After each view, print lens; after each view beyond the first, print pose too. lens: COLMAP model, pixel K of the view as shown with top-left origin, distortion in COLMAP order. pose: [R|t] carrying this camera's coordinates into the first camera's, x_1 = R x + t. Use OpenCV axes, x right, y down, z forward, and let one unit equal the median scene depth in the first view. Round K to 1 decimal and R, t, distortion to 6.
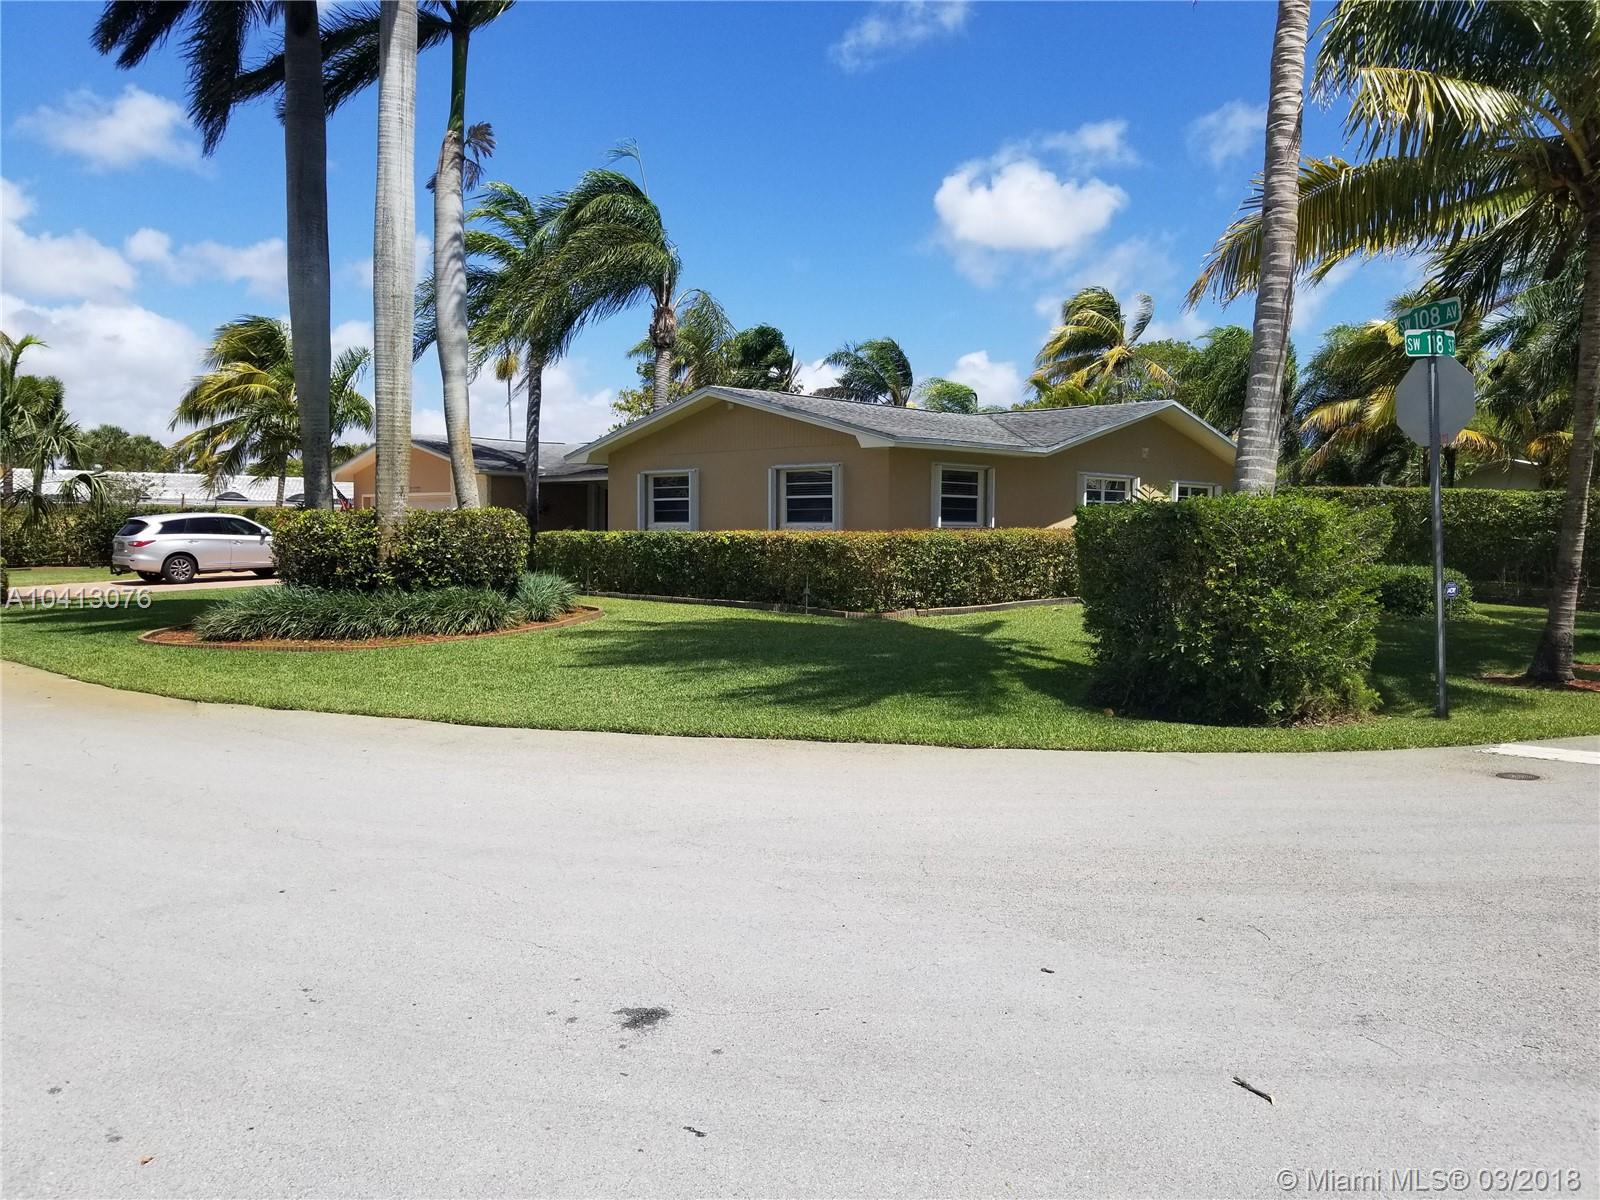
lens RADIAL K [[1260.2, 0, 786.6], [0, 1260.2, 592.8], [0, 0, 1]] dist [-0.012195, -0.001050]
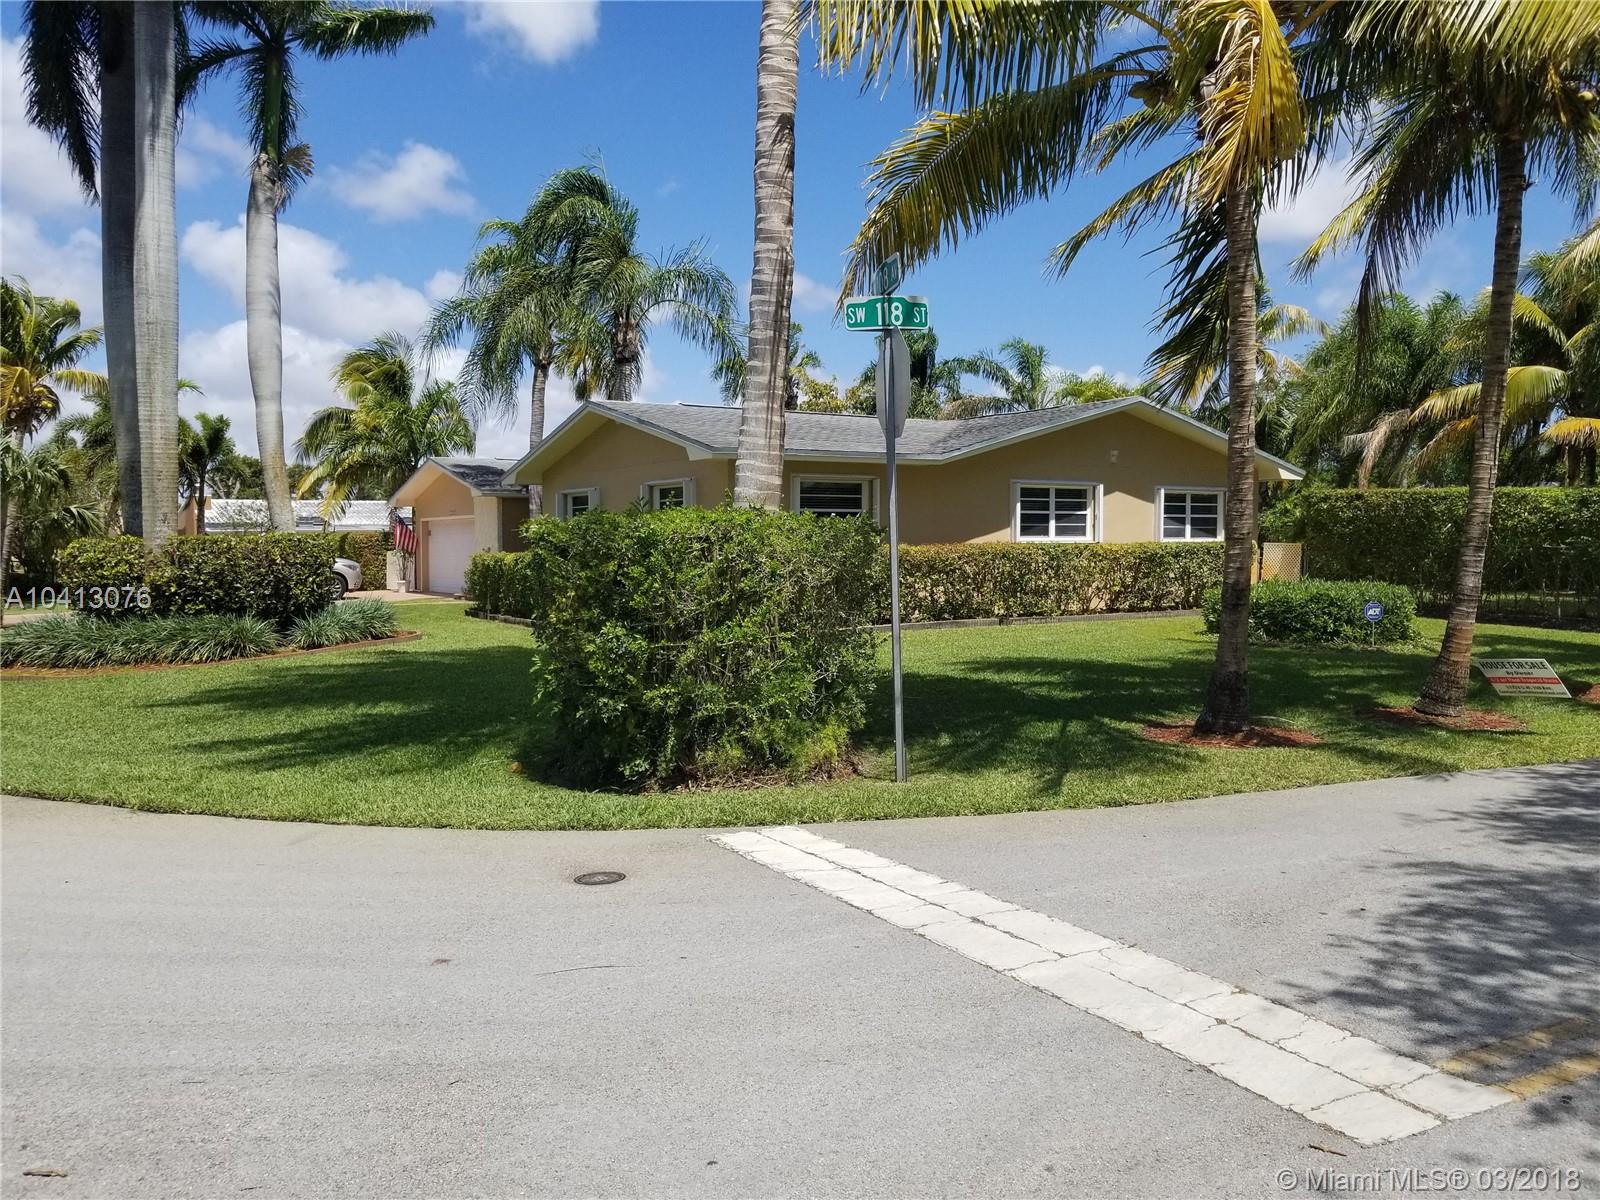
lens RADIAL K [[1260.2, 0, 803.1], [0, 1260.2, 603.2], [0, 0, 1]] dist [-0.012195, -0.001050]
pose [[0.979017, -0.005547, -0.203705, 0.302041], [0.004742, 0.999979, -0.004440, -0.005171], [0.203725, 0.003381, 0.979022, 0.100123]]
